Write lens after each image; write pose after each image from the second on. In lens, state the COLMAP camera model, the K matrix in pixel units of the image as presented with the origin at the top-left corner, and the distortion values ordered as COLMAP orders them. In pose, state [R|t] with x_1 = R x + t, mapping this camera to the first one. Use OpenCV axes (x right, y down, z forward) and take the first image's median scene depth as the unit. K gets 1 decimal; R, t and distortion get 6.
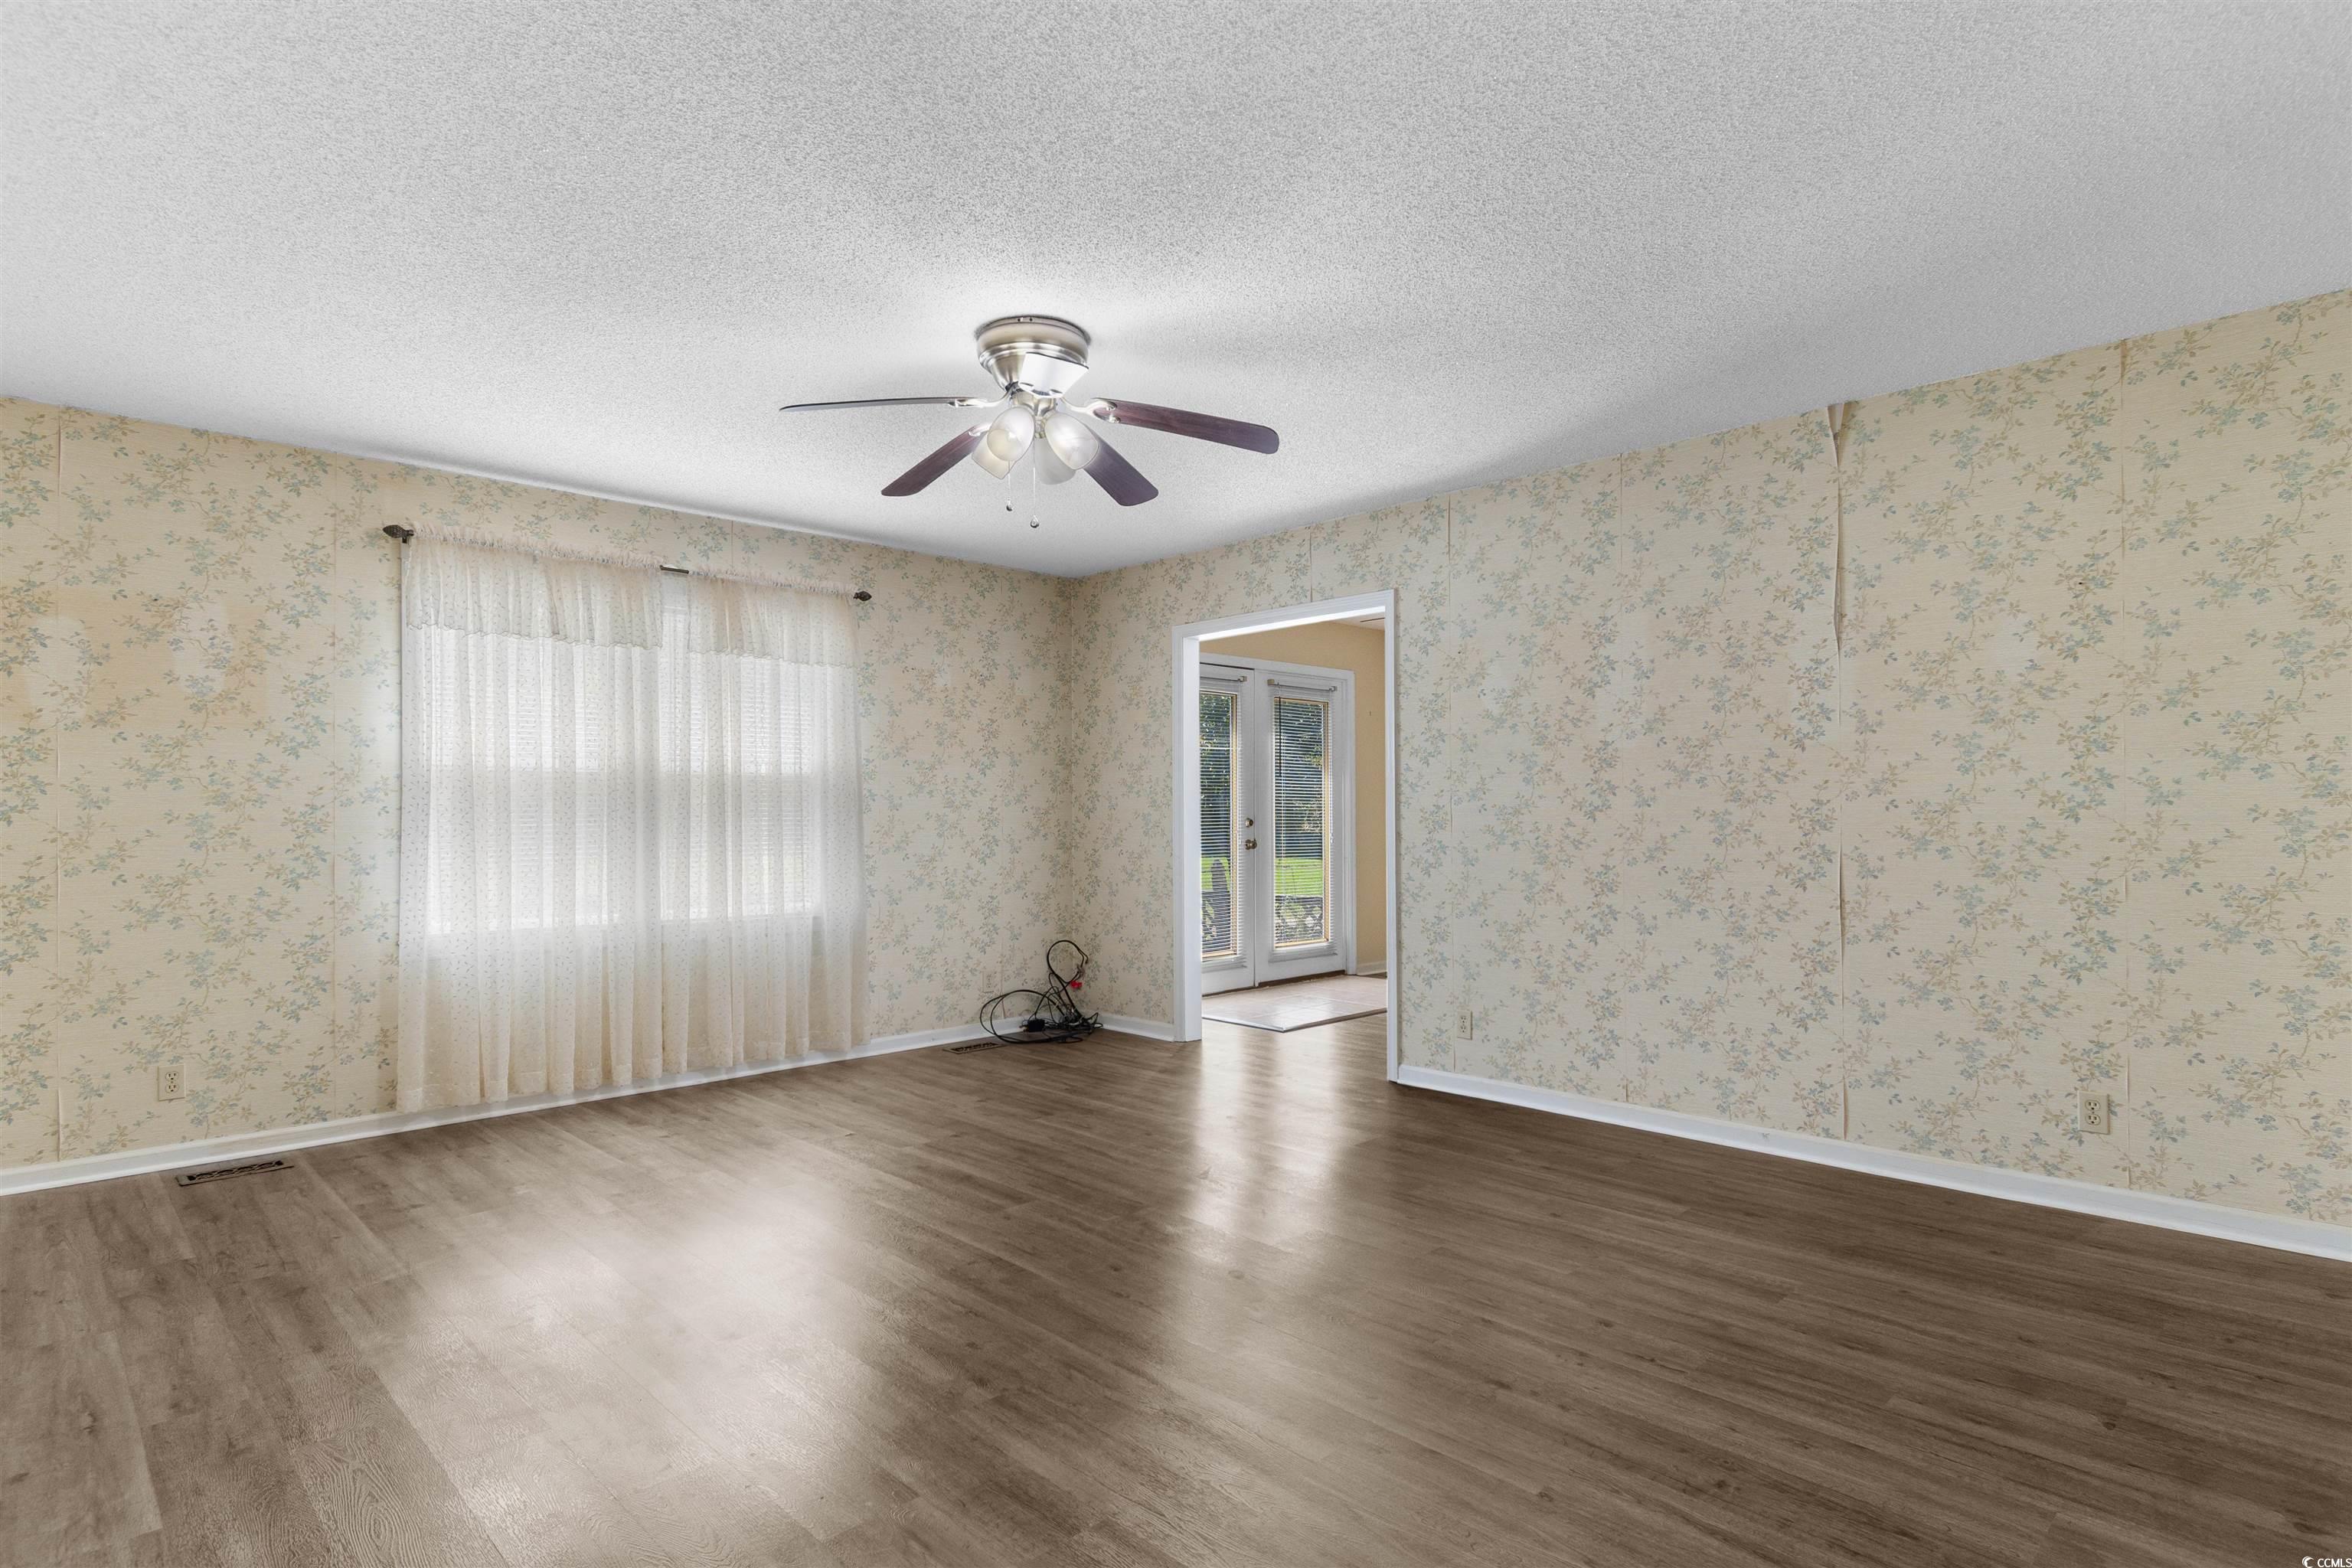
lens RADIAL K [[1208.8, 0, 1170.6], [0, 1208.8, 796.9], [0, 0, 1]] dist [0.005145, 0.000473]
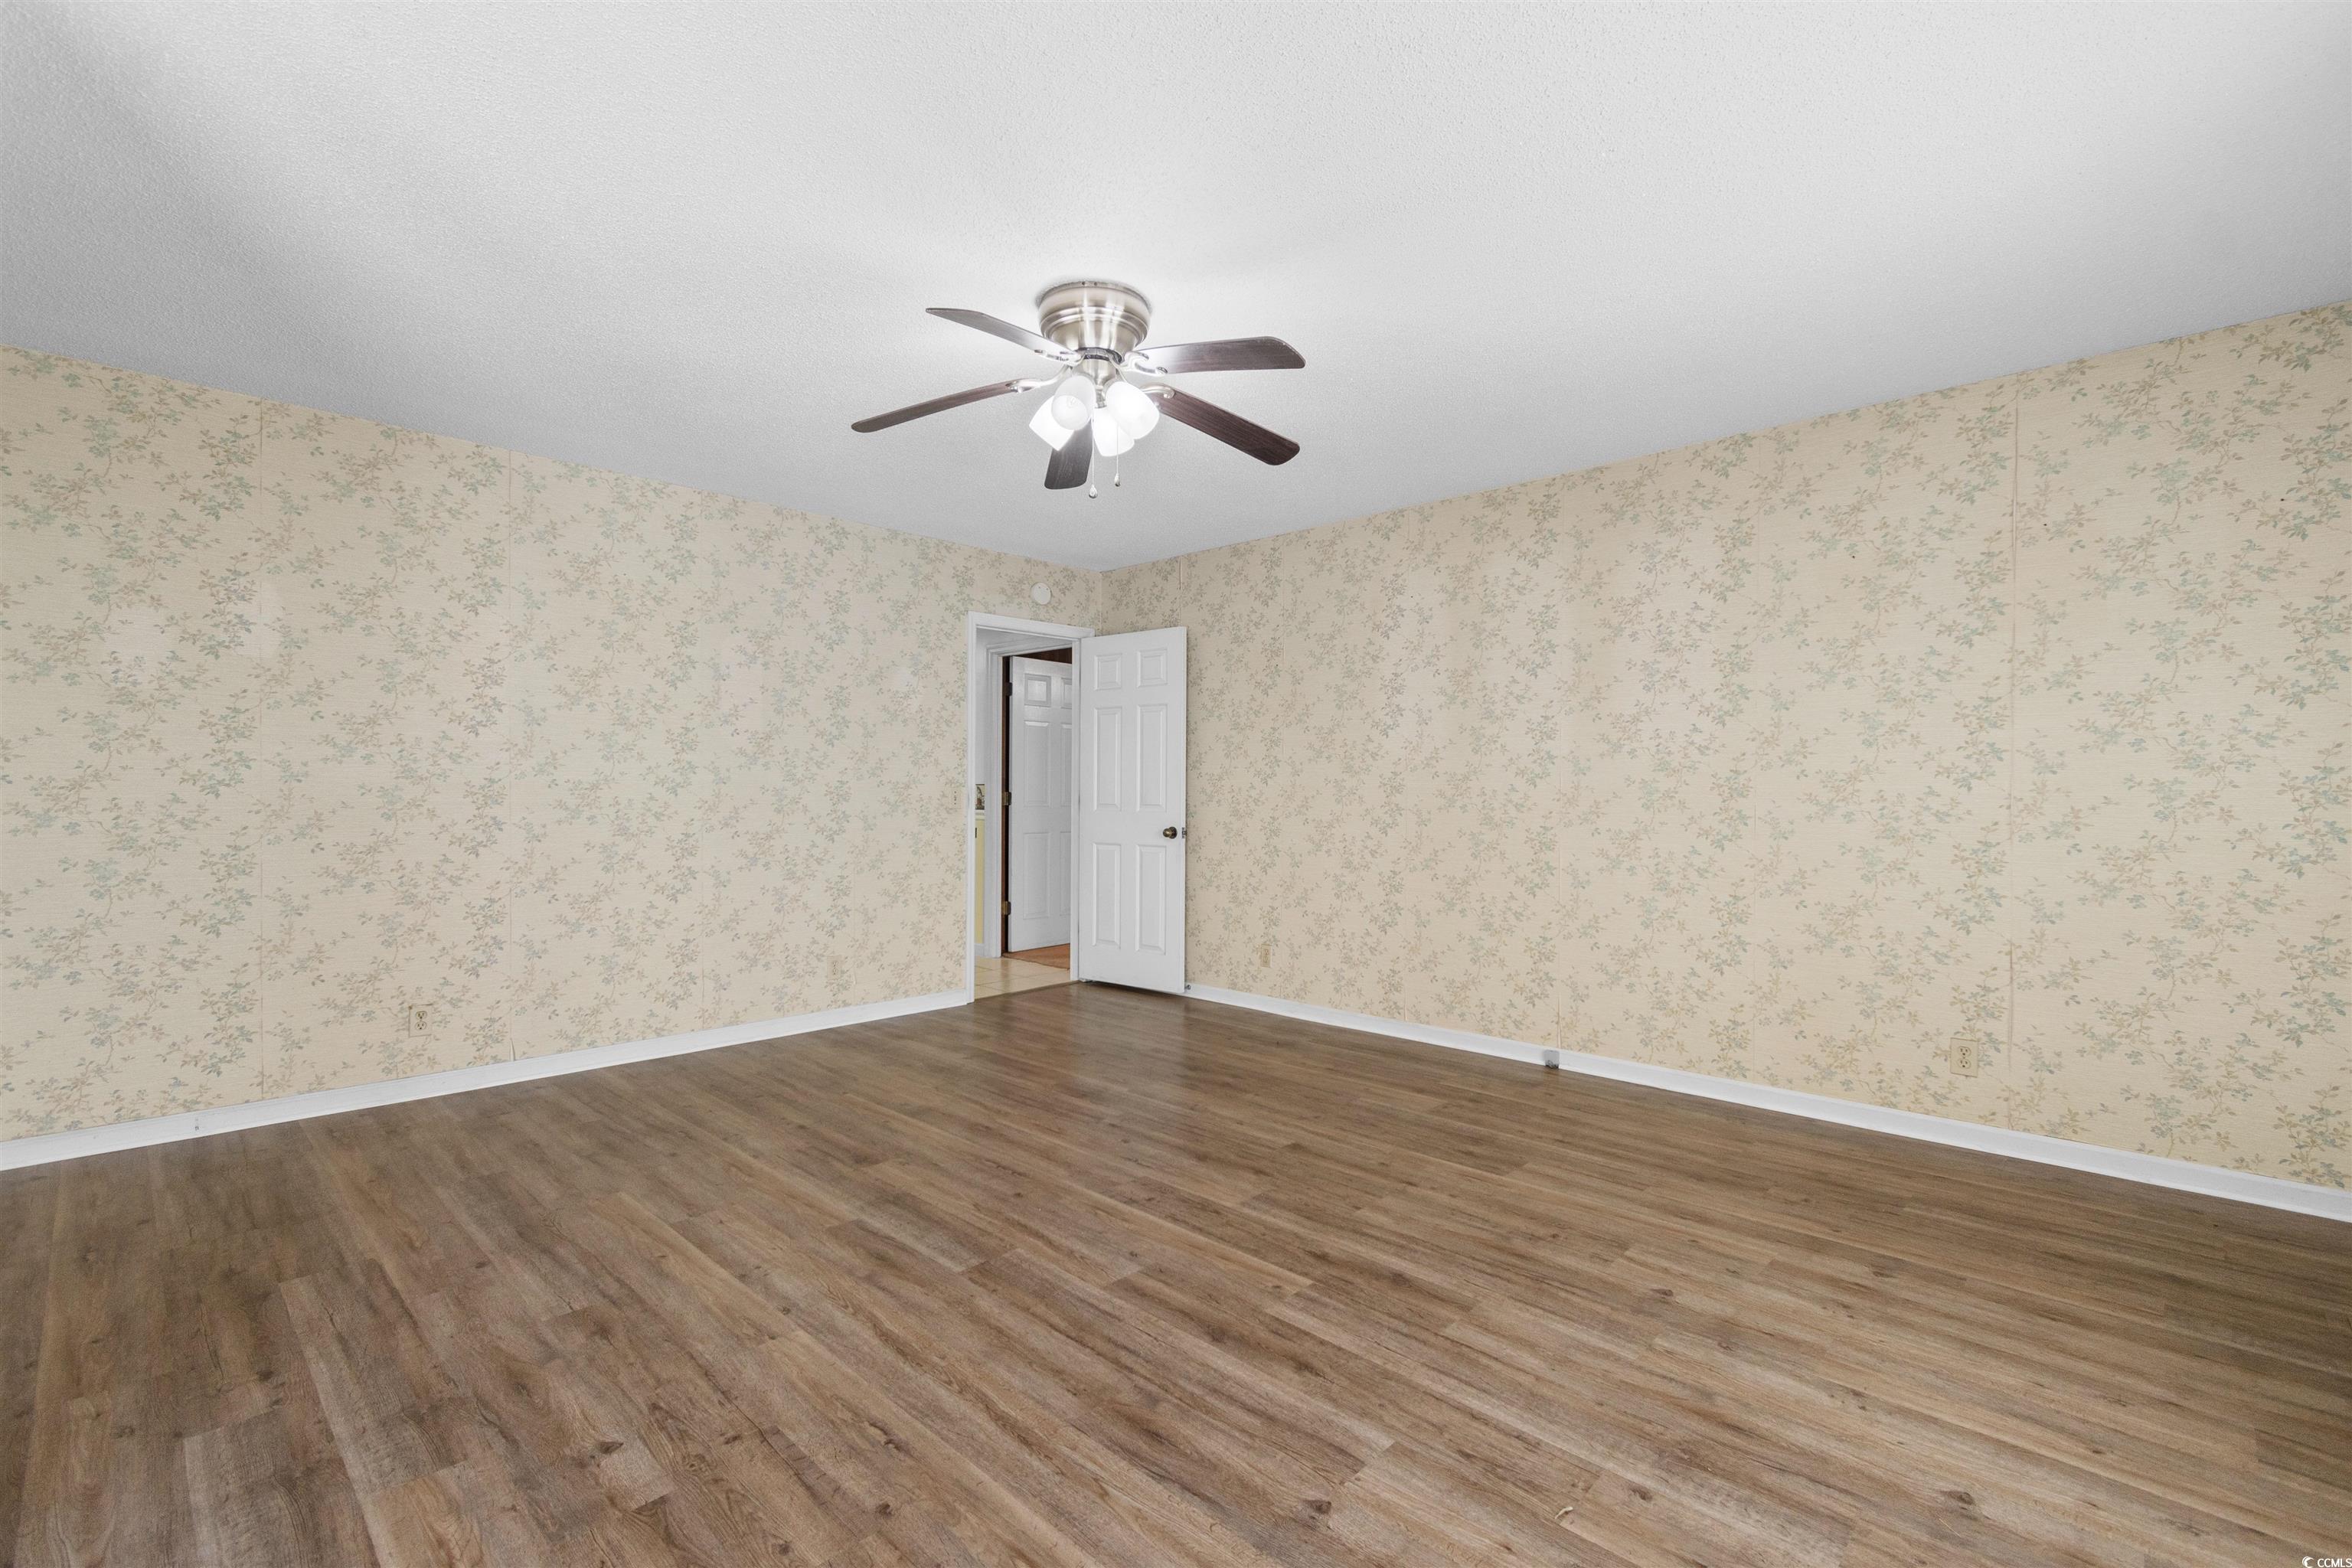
lens RADIAL K [[1047.8, 0, 1177.1], [0, 1047.8, 784.1], [0, 0, 1]] dist [0.007779, -0.002471]
pose [[-0.999526, 0.002940, -0.030644, -0.150007], [0.003539, 0.999804, -0.019500, 0.029037], [0.030581, -0.019599, -0.999340, 1.825027]]
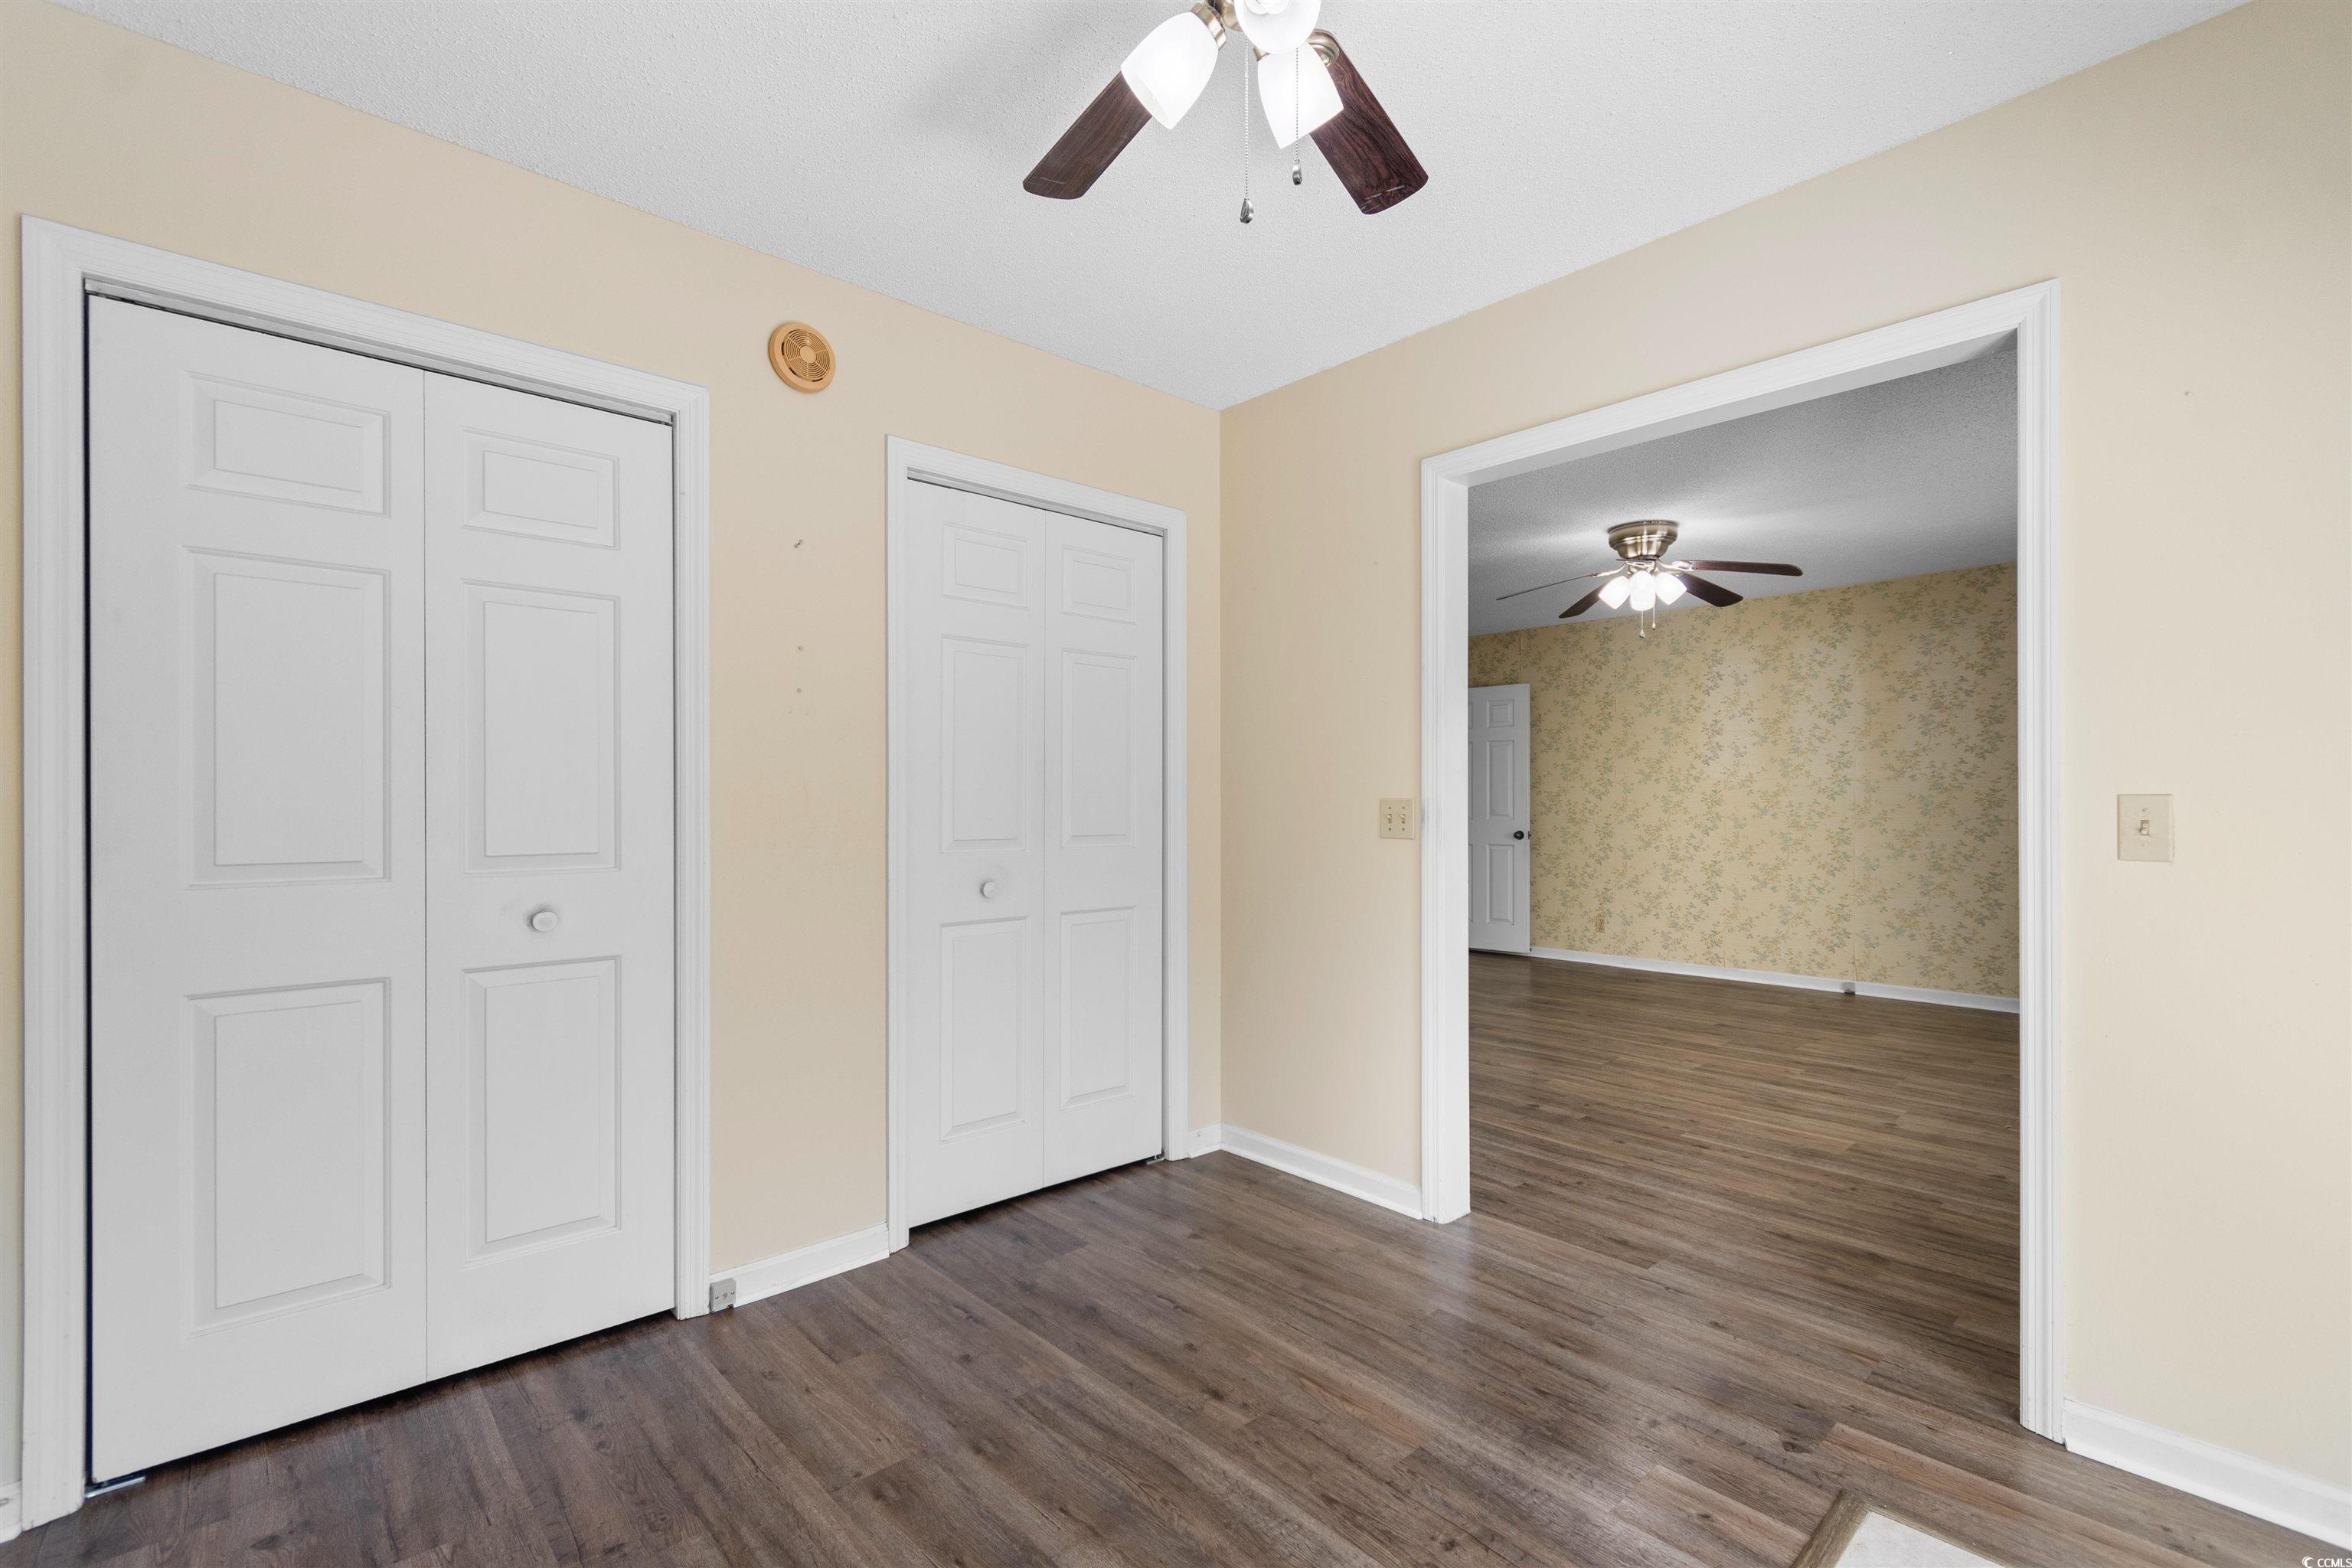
lens RADIAL K [[1047.8, 0, 1177.1], [0, 1047.8, 797.6], [0, 0, 1]] dist [0.007779, -0.002471]
pose [[-0.999112, 0.009413, 0.041060, 0.492372], [0.008701, 0.999809, -0.017486, 0.025787], [-0.041217, -0.017113, -0.999004, 2.495986]]
